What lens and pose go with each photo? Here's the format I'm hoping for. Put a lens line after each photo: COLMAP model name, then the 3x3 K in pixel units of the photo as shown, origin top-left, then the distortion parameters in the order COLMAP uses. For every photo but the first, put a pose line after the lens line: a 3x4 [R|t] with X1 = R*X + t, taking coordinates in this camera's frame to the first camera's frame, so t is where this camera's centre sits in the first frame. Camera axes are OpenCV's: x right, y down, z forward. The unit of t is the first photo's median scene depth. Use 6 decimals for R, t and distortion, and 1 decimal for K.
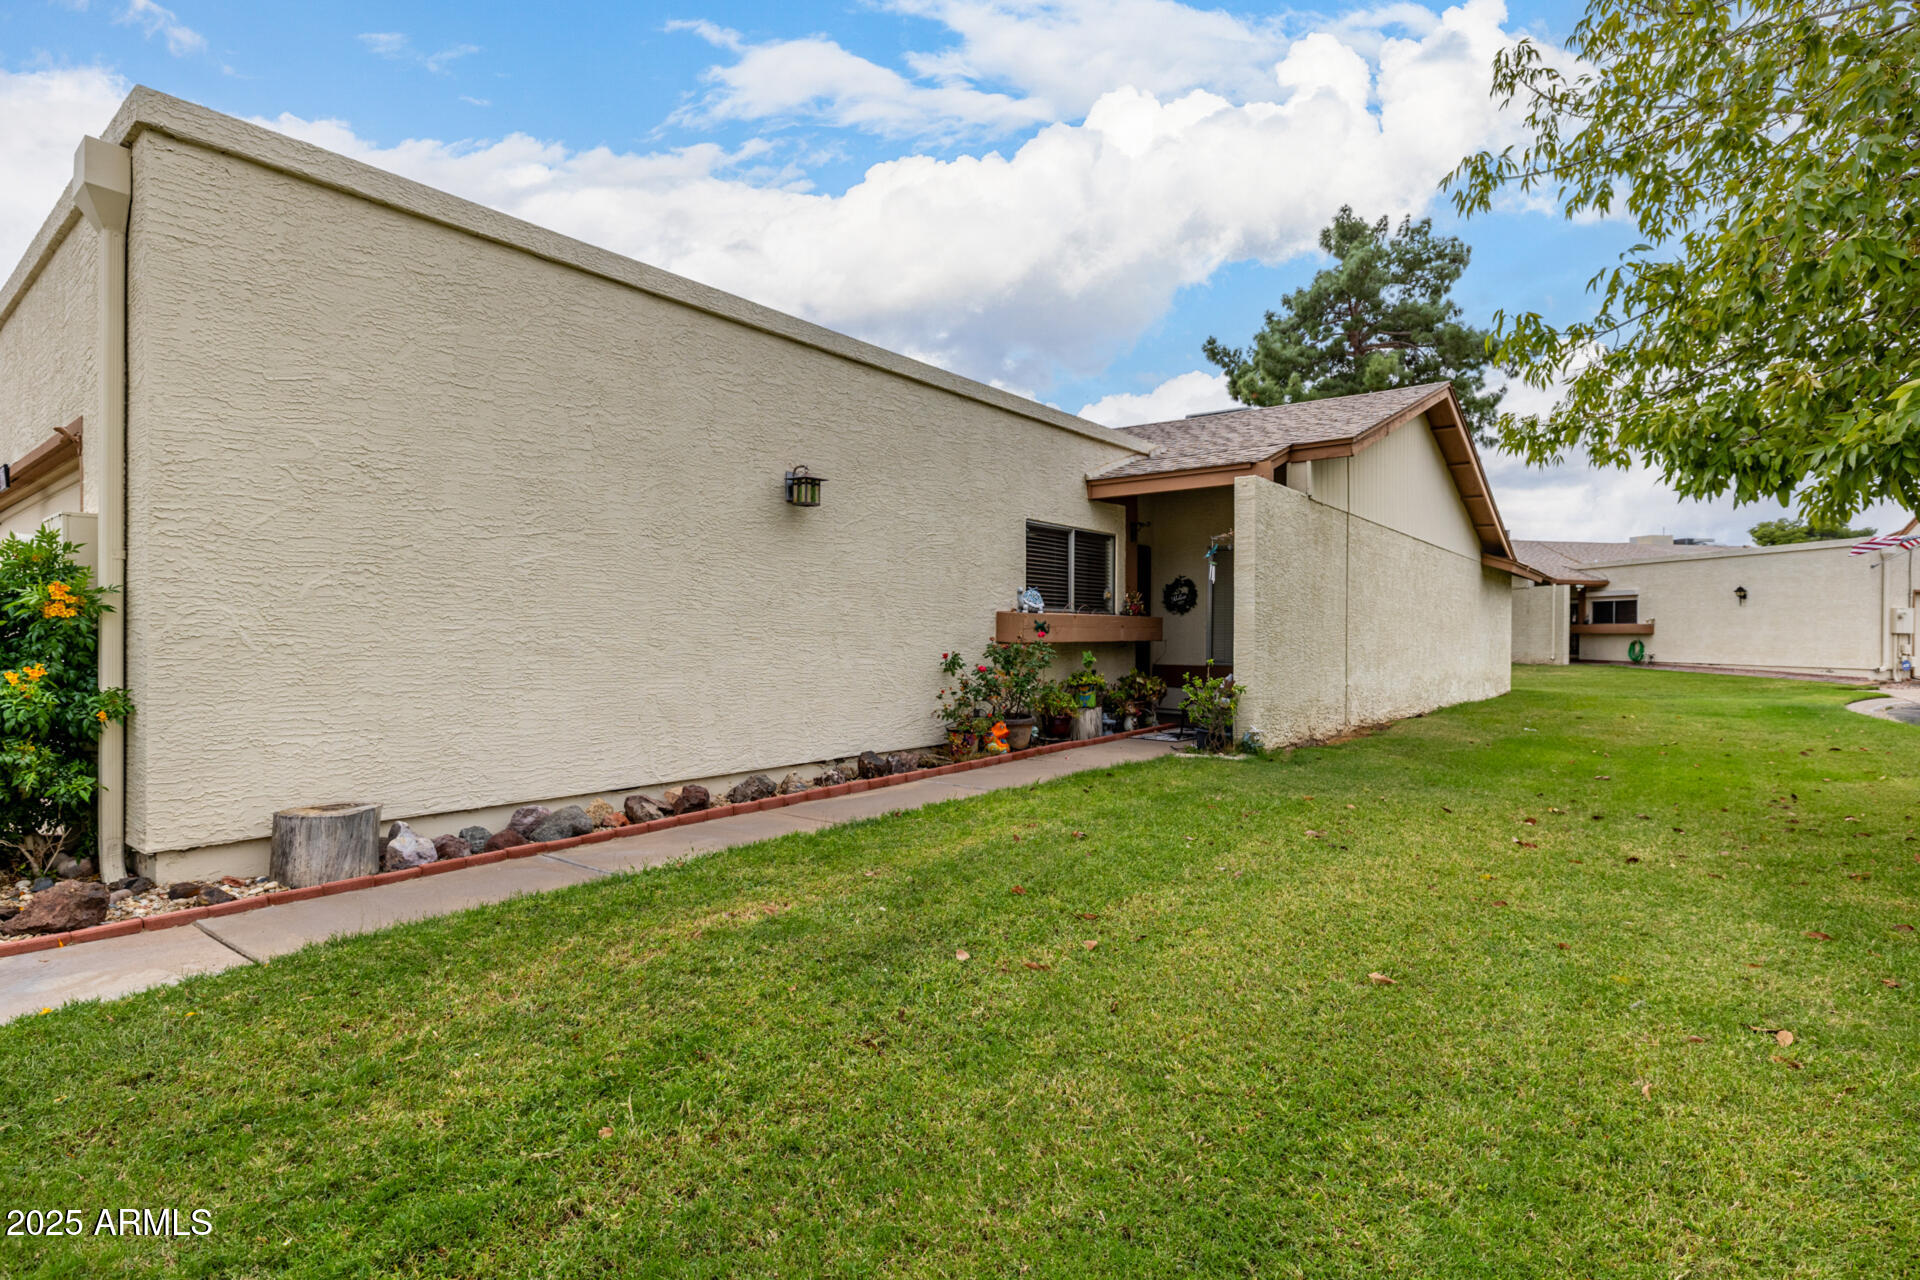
lens RADIAL K [[948.5, 0, 960.0], [0, 948.5, 640.0], [0, 0, 1]] dist [-0.002791, 0.000250]
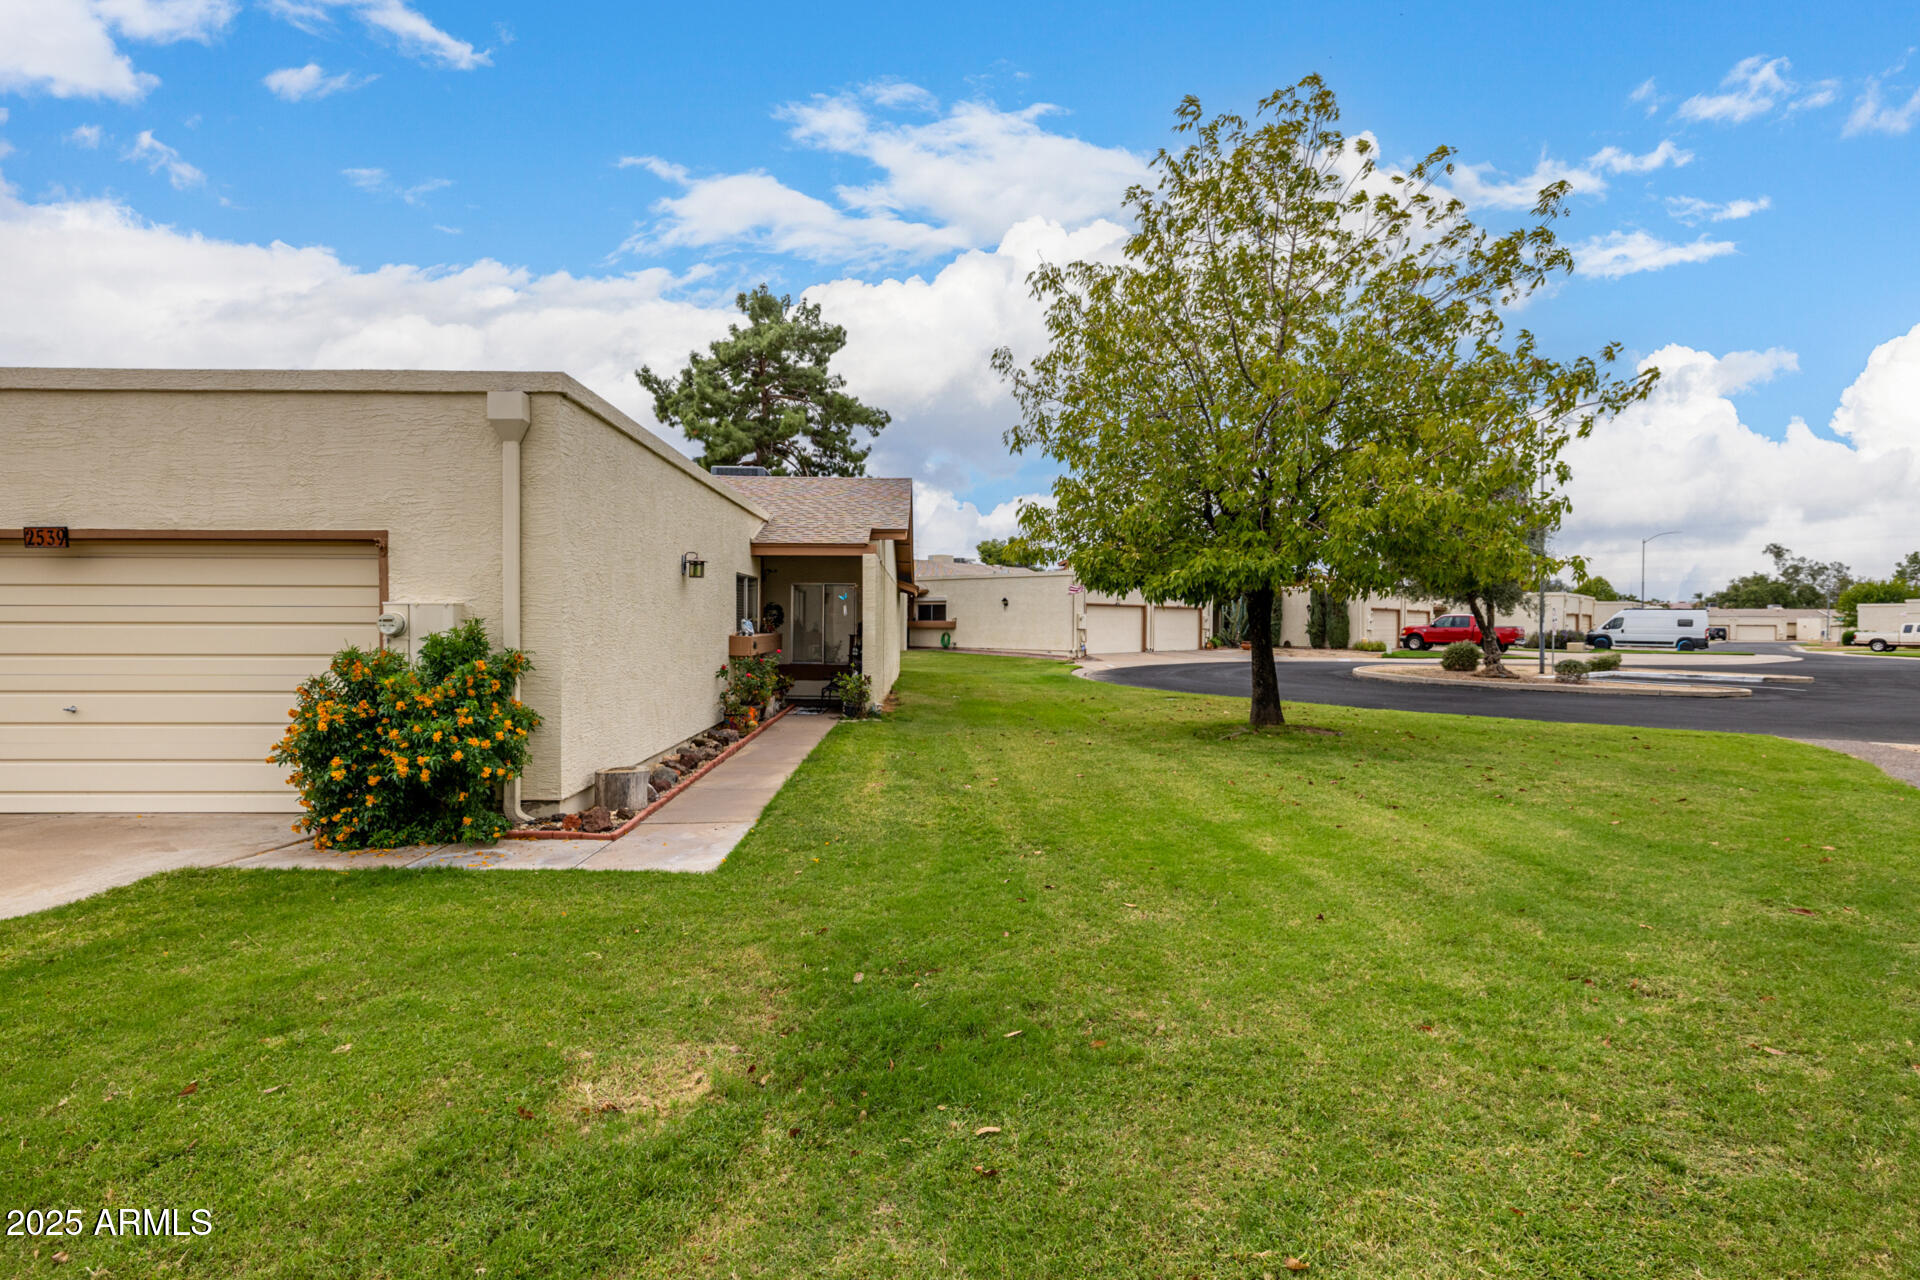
lens RADIAL K [[894.6, 0, 960.0], [0, 894.6, 640.0], [0, 0, 1]] dist [0.013884, 0.000377]
pose [[0.779880, -0.011693, 0.625819, -0.117918], [0.002584, 0.999877, 0.015461, -0.009184], [-0.625923, -0.010440, 0.779815, -0.071585]]
